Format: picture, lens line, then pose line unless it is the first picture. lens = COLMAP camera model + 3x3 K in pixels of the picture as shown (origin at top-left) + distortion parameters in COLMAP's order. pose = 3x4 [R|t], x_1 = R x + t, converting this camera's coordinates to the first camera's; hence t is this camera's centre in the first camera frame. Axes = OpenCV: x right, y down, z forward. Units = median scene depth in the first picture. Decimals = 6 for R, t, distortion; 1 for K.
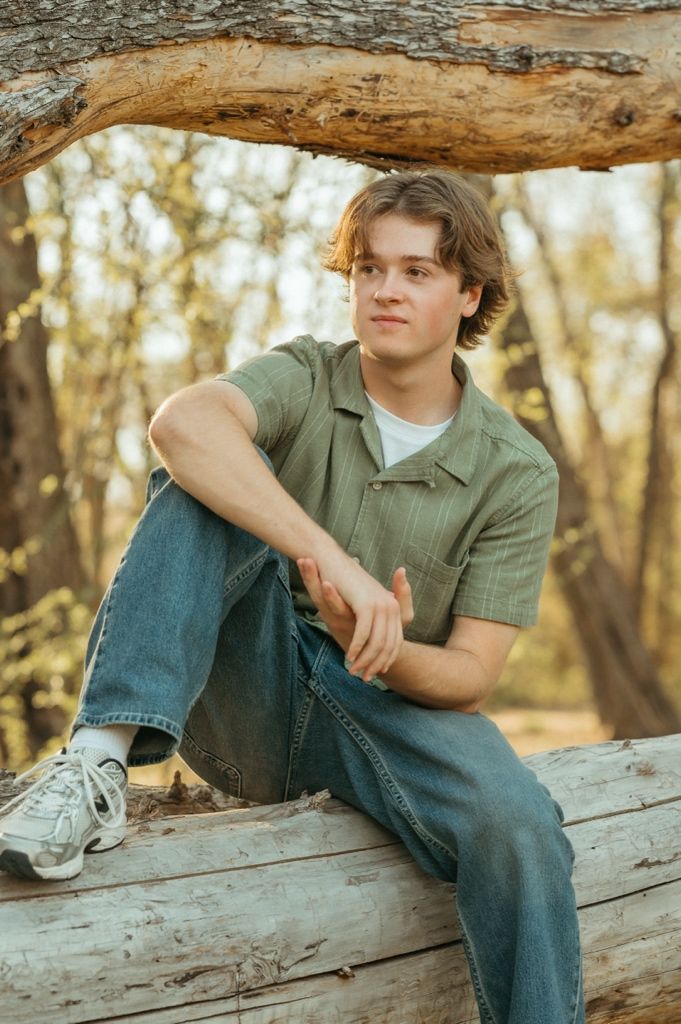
lens RADIAL K [[2997.6, 0, 340.5], [0, 2997.6, 512.0], [0, 0, 1]] dist [-0.051207, 0.976747]
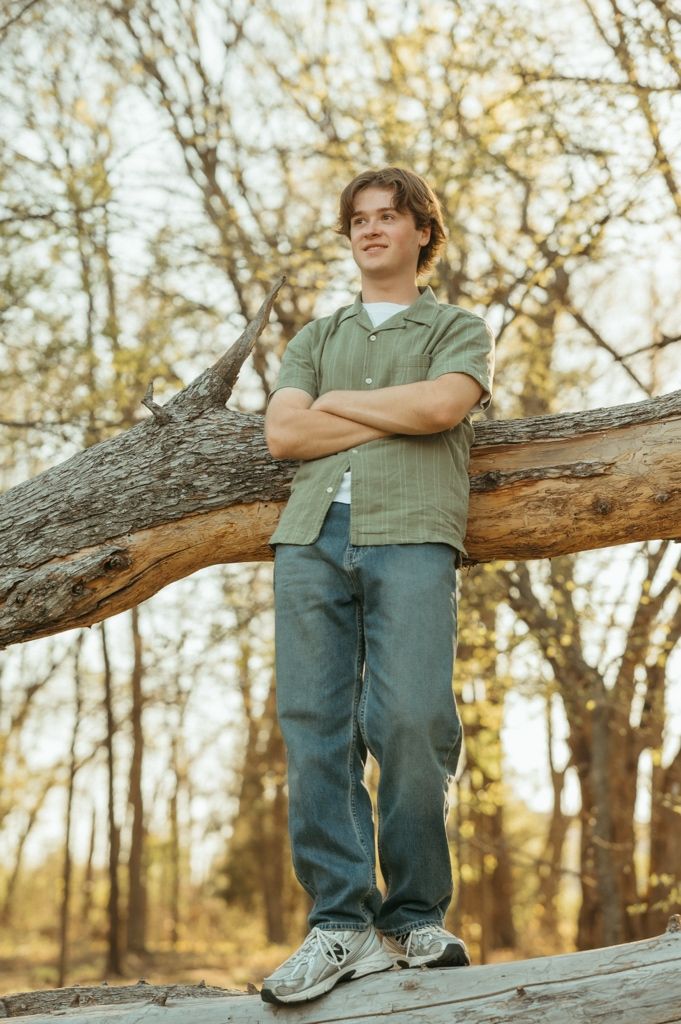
lens RADIAL K [[2467.0, 0, 340.1], [0, 2467.0, 530.8], [0, 0, 1]] dist [0.037257, 0.416973]
pose [[0.669161, -0.117899, -0.733705, 0.953093], [0.027297, 0.990568, -0.134279, 0.029369], [0.742616, 0.069826, 0.666068, 0.190548]]
